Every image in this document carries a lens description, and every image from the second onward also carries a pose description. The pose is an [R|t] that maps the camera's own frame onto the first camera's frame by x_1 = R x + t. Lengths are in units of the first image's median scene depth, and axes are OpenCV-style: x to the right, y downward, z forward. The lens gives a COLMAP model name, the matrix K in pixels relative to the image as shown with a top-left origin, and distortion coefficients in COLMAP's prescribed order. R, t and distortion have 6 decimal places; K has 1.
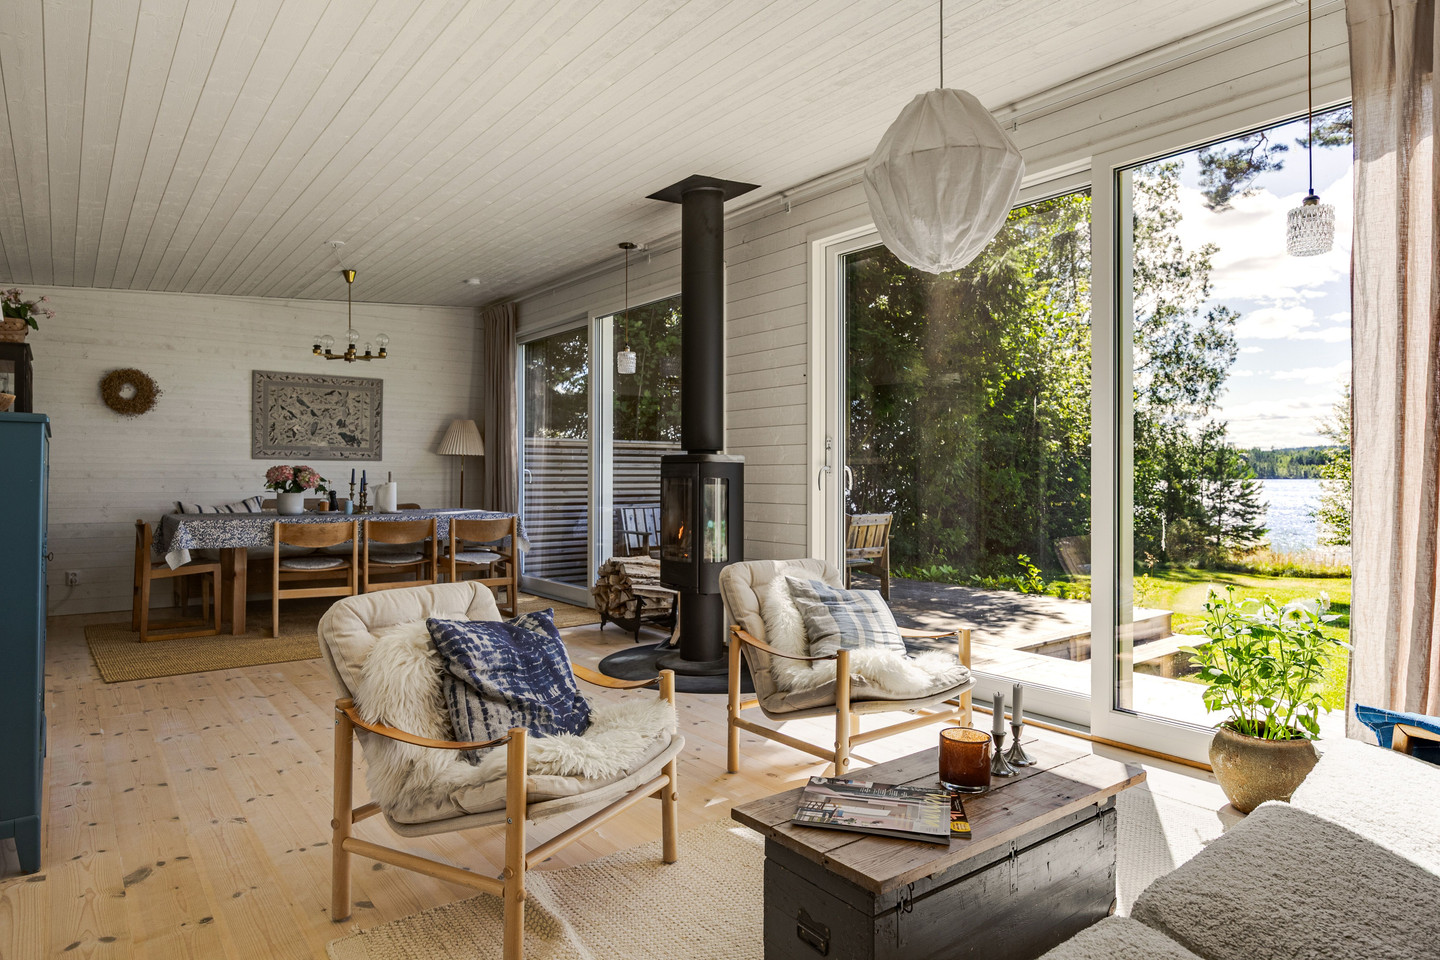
lens RADIAL K [[862.6, 0, 720.0], [0, 862.6, 480.0], [0, 0, 1]] dist [-0.001119, 0.000916]
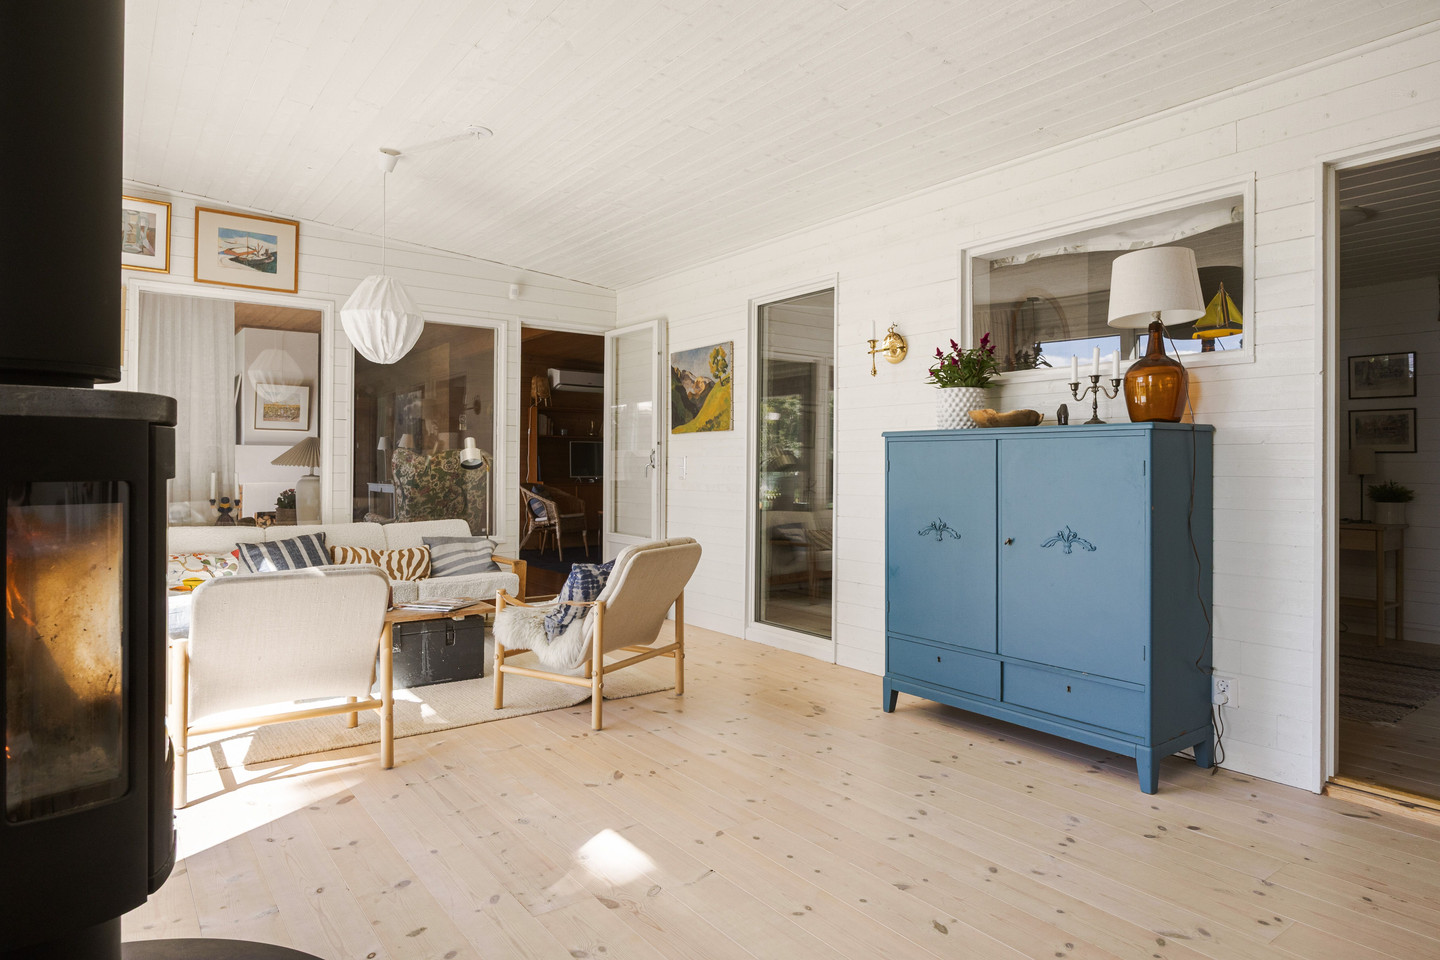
lens RADIAL K [[844.5, 0, 732.1], [0, 844.5, 528.3], [0, 0, 1]] dist [-0.004939, -0.000864]
pose [[-0.999924, -0.007161, 0.010004, -0.448096], [-0.006338, 0.996772, 0.080035, -0.017106], [-0.010544, 0.079966, -0.996742, 2.243293]]
